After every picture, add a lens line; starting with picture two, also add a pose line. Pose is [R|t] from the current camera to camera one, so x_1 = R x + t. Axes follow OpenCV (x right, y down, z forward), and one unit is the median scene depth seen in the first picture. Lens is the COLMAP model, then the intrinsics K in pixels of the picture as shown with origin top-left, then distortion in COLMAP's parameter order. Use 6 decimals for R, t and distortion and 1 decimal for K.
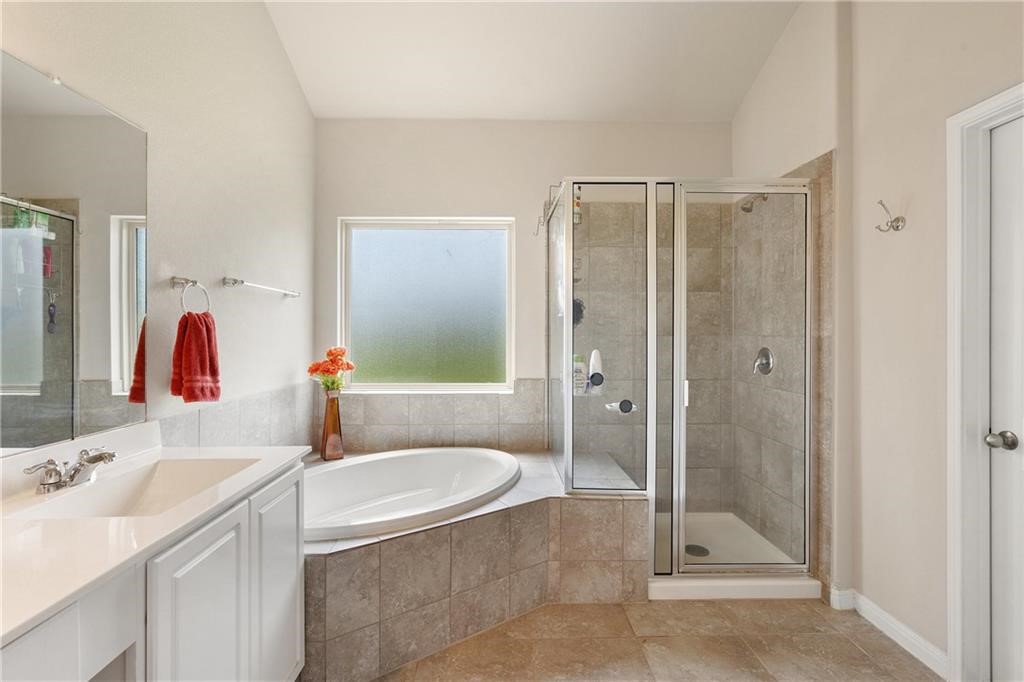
lens RADIAL K [[465.2, 0, 509.1], [0, 465.2, 338.3], [0, 0, 1]] dist [0.000708, 0.000082]
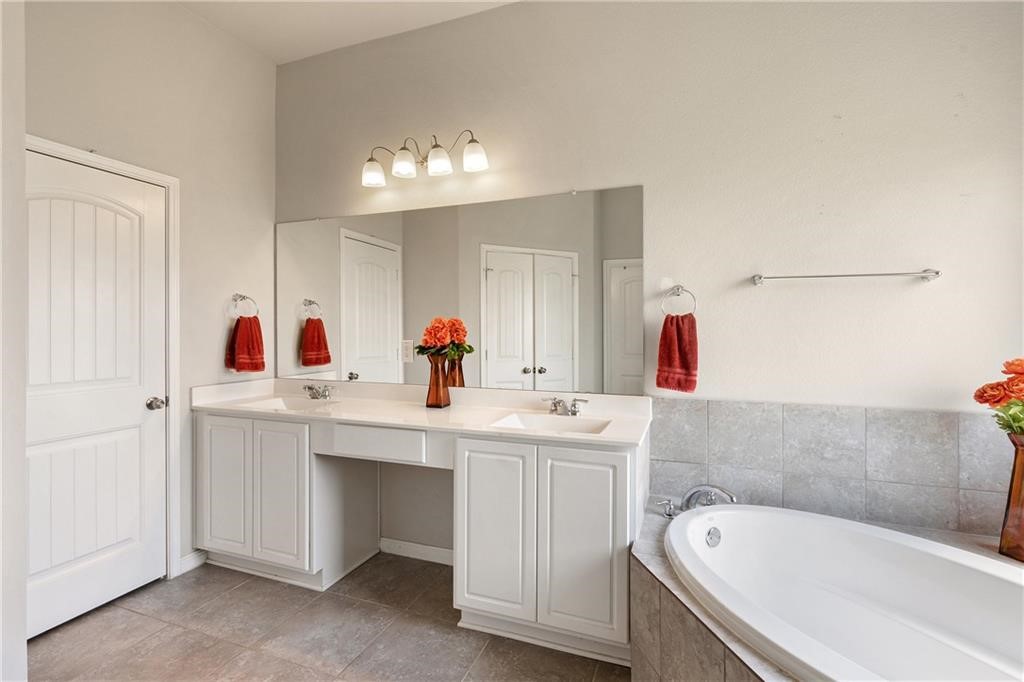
lens RADIAL K [[465.2, 0, 509.1], [0, 465.2, 338.3], [0, 0, 1]] dist [0.000708, 0.000082]
pose [[-0.367426, 0.012472, -0.929969, 0.586898], [-0.012567, 0.999752, 0.018374, -0.010718], [0.929968, 0.018438, -0.367178, 1.034821]]
